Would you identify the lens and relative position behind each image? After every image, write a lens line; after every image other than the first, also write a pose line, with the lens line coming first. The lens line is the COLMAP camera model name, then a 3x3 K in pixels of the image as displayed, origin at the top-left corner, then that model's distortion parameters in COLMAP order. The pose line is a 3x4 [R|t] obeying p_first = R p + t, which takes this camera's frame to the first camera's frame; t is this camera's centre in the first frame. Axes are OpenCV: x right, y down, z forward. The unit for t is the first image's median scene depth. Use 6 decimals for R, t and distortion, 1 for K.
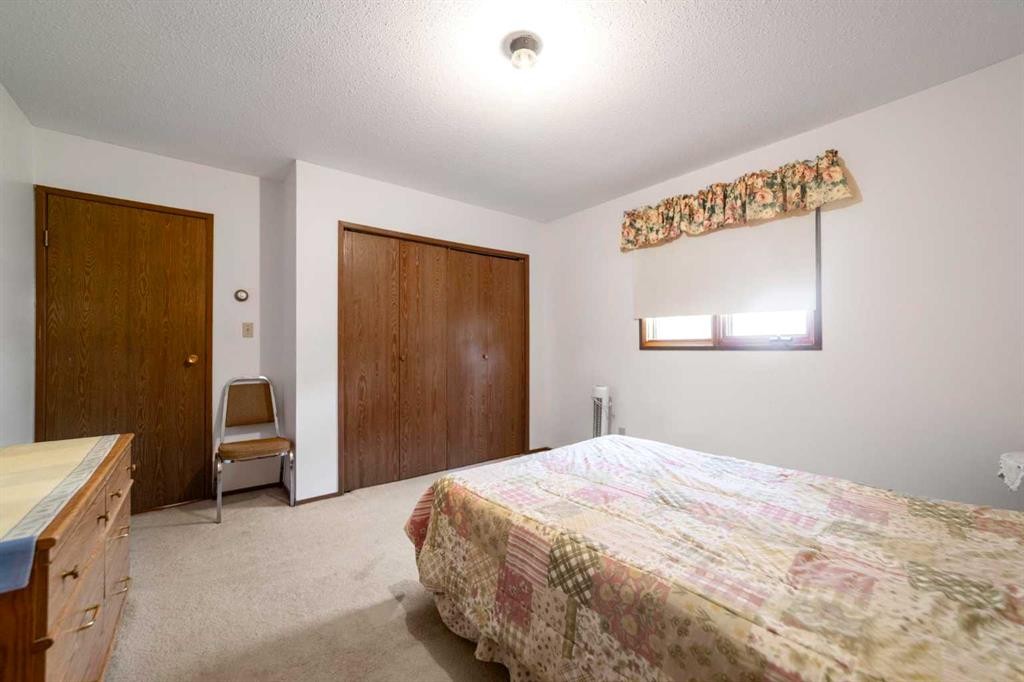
lens RADIAL K [[396.7, 0, 513.0], [0, 396.7, 345.2], [0, 0, 1]] dist [-0.000758, -0.000052]
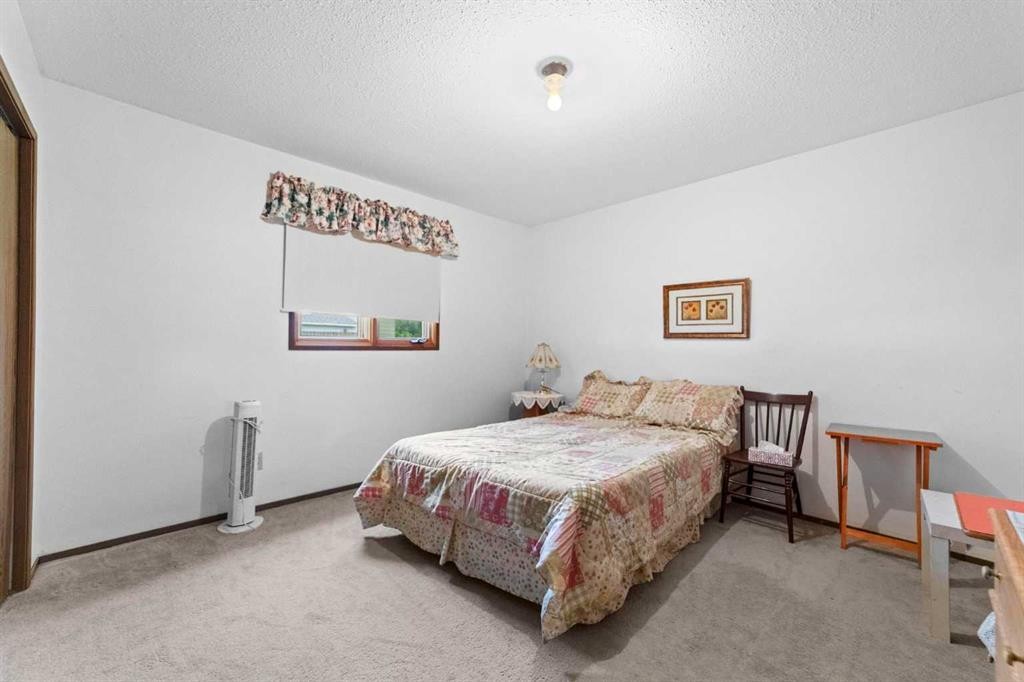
lens RADIAL K [[396.7, 0, 513.0], [0, 396.7, 345.2], [0, 0, 1]] dist [-0.000758, -0.000052]
pose [[-0.084352, 0.003002, 0.996432, -0.617985], [-0.020035, 0.999788, -0.004708, -0.002368], [-0.996235, -0.020361, -0.084274, 0.698531]]
